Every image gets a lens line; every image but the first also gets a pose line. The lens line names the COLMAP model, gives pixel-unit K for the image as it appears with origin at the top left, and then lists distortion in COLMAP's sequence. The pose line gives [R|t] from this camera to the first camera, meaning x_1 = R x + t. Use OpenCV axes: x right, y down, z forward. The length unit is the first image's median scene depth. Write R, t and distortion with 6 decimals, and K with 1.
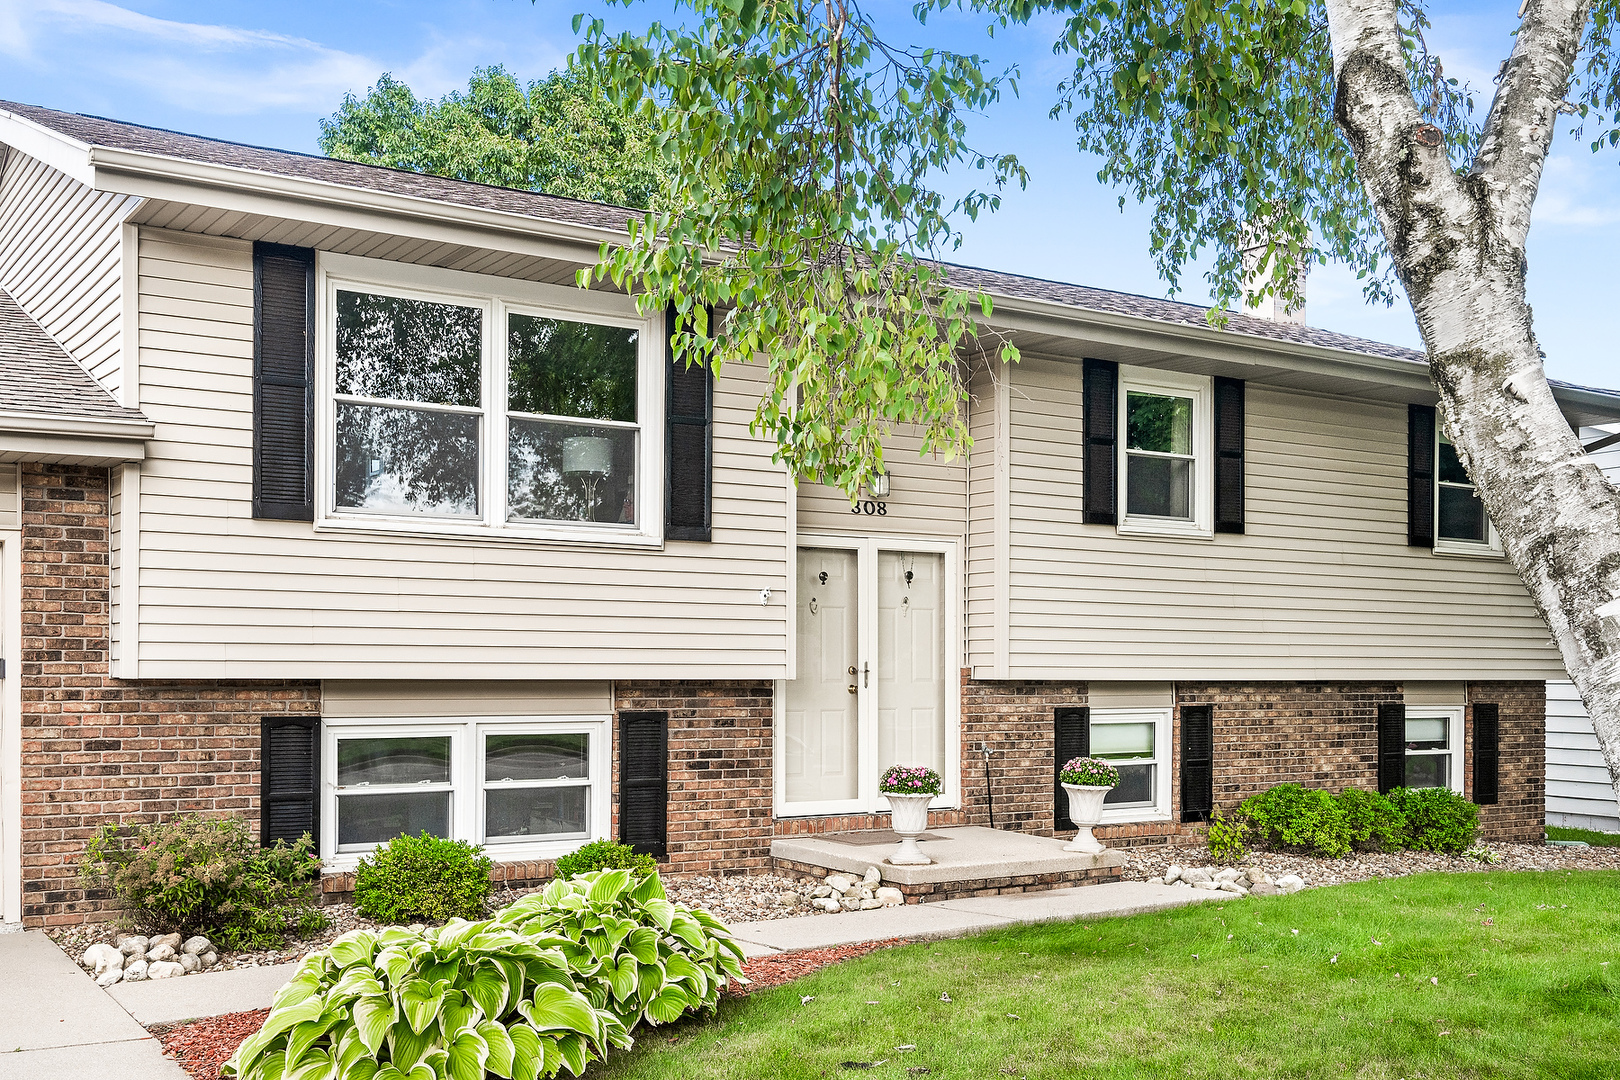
lens RADIAL K [[1720.1, 0, 810.0], [0, 1720.1, 540.0], [0, 0, 1]] dist [-0.003720, -0.008448]
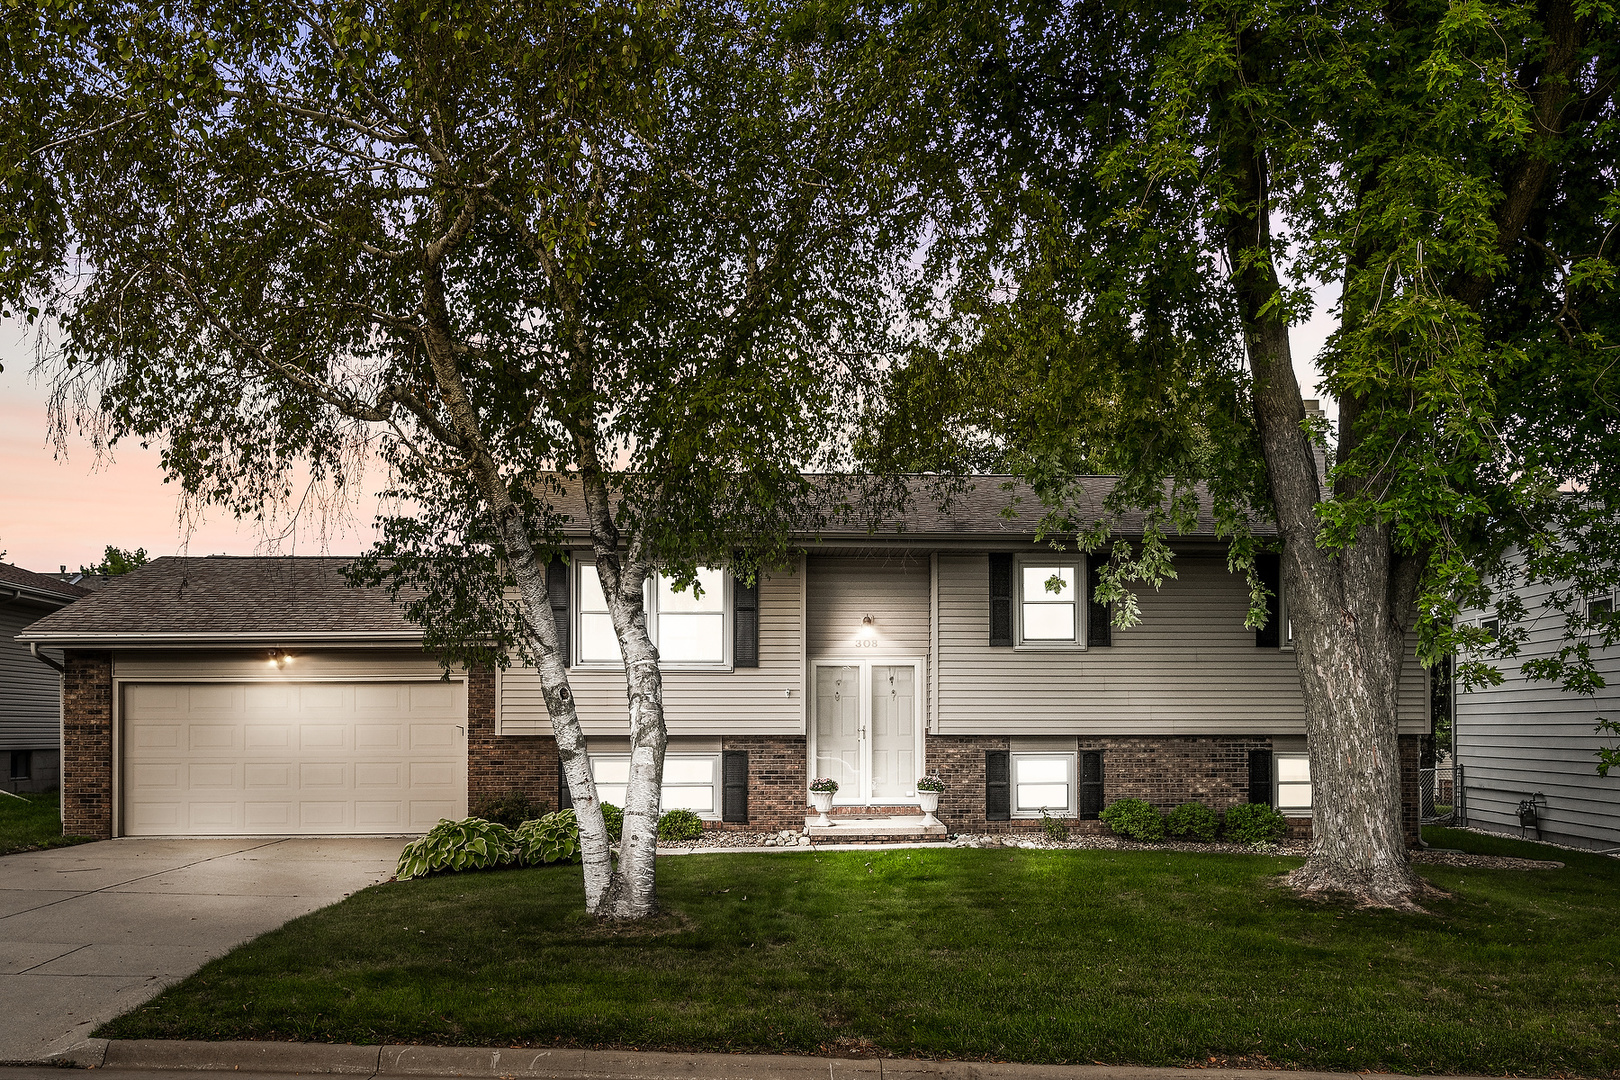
lens RADIAL K [[1720.1, 0, 810.0], [0, 1720.1, 540.0], [0, 0, 1]] dist [-0.003720, -0.008448]
pose [[0.811586, -0.067258, -0.580348, 1.142834], [0.049746, 0.997699, -0.046059, -0.050735], [0.582111, 0.008511, 0.813065, -0.600874]]
